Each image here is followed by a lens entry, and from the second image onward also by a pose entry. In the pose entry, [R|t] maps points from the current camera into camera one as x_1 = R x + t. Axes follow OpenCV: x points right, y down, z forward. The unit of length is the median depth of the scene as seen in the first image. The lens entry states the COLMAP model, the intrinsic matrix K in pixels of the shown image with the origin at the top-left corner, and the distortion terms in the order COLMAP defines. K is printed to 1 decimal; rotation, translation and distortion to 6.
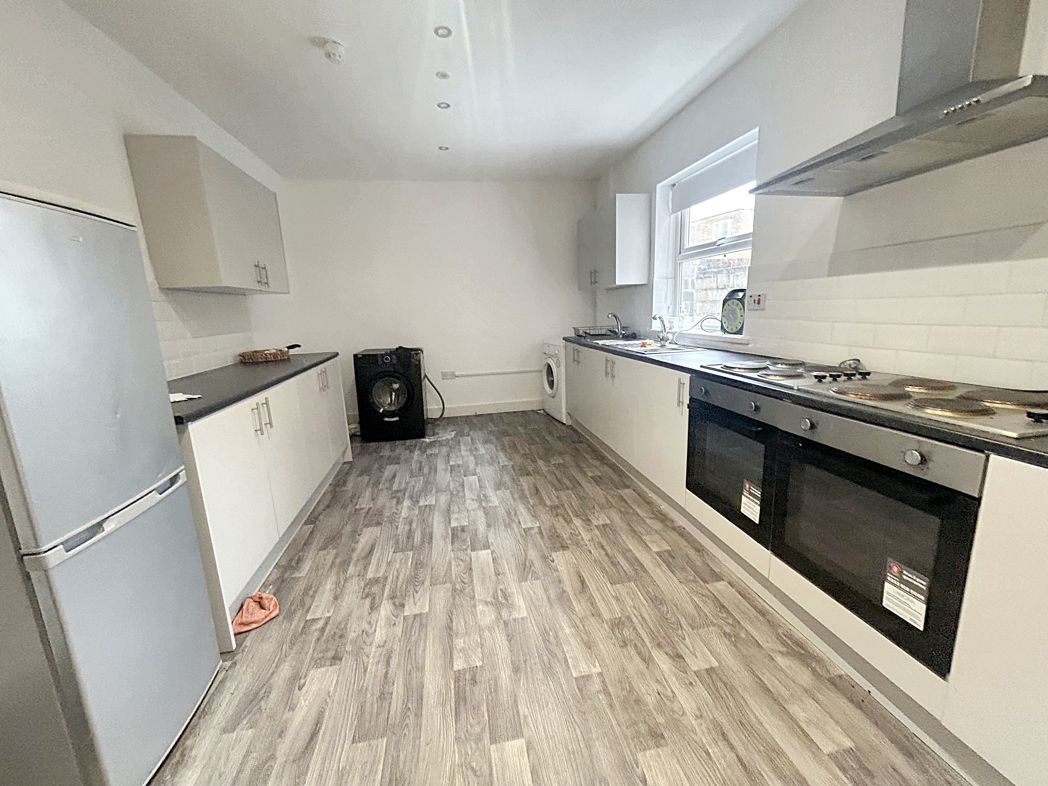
lens RADIAL K [[425.1, 0, 524.0], [0, 425.1, 393.0], [0, 0, 1]] dist [-0.003049, 0.000451]
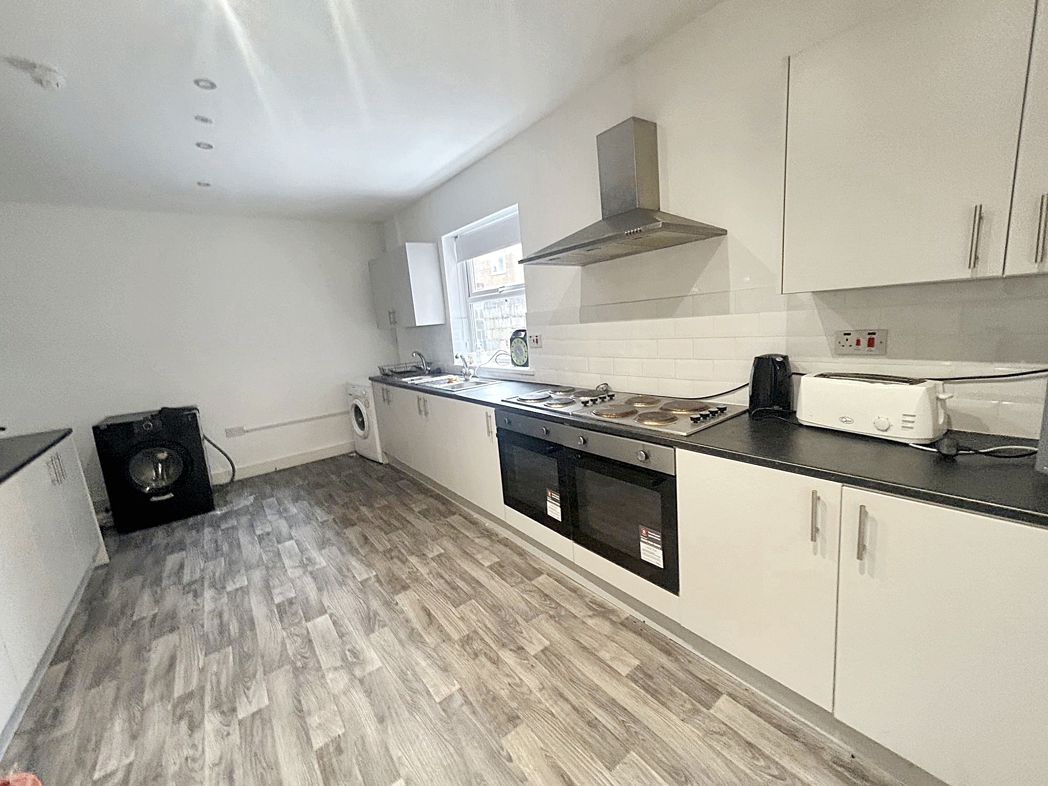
lens RADIAL K [[425.1, 0, 524.0], [0, 425.1, 393.0], [0, 0, 1]] dist [-0.003049, 0.000451]
pose [[0.891458, -0.115068, 0.438249, -0.048980], [0.137615, 0.990286, -0.019914, -0.049683], [-0.431700, 0.078063, 0.898633, -0.101362]]
